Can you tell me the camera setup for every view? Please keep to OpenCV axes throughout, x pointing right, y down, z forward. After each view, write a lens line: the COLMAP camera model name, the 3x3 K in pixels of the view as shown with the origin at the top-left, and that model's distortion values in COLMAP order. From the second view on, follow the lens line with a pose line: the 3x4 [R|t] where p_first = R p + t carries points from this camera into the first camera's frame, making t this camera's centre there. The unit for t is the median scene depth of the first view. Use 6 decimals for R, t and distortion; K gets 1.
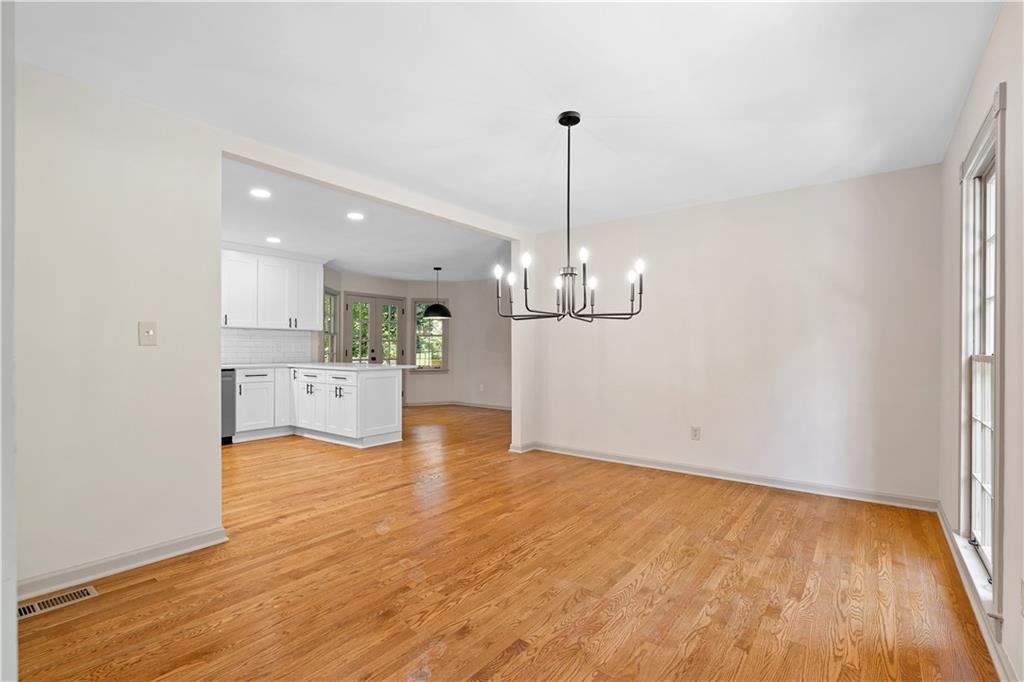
lens RADIAL K [[471.3, 0, 507.7], [0, 471.3, 349.4], [0, 0, 1]] dist [-0.004542, 0.000545]
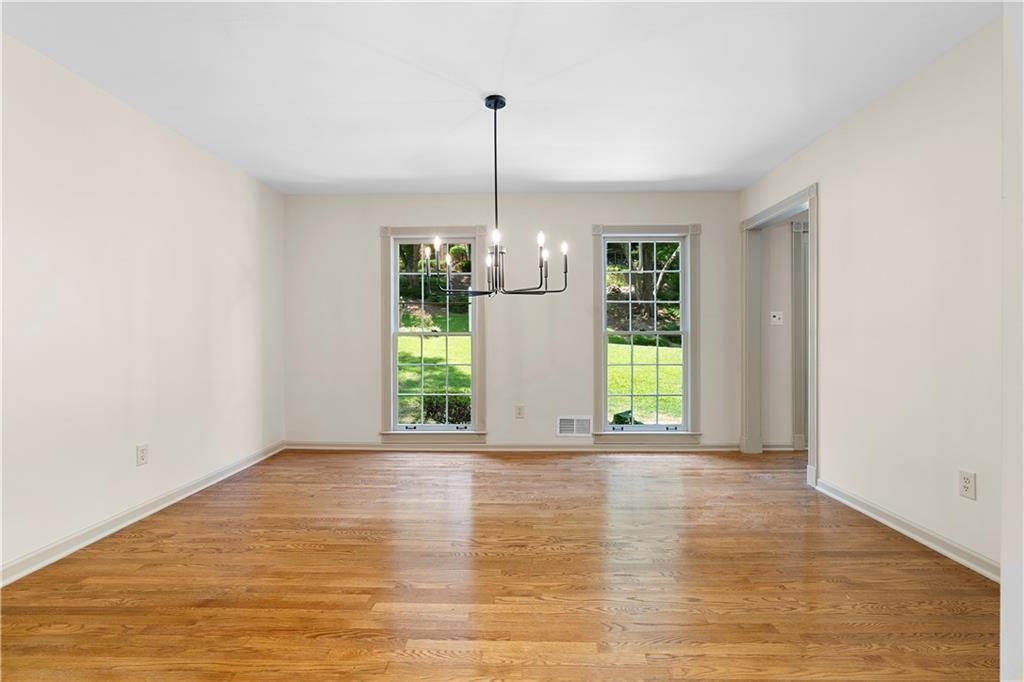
lens RADIAL K [[453.4, 0, 508.5], [0, 453.4, 339.5], [0, 0, 1]] dist [-0.000453, -0.000010]
pose [[-0.595180, -0.001080, 0.803592, -0.561866], [0.003068, 0.999989, 0.003617, 0.018017], [-0.803587, 0.004618, -0.595170, 1.269369]]
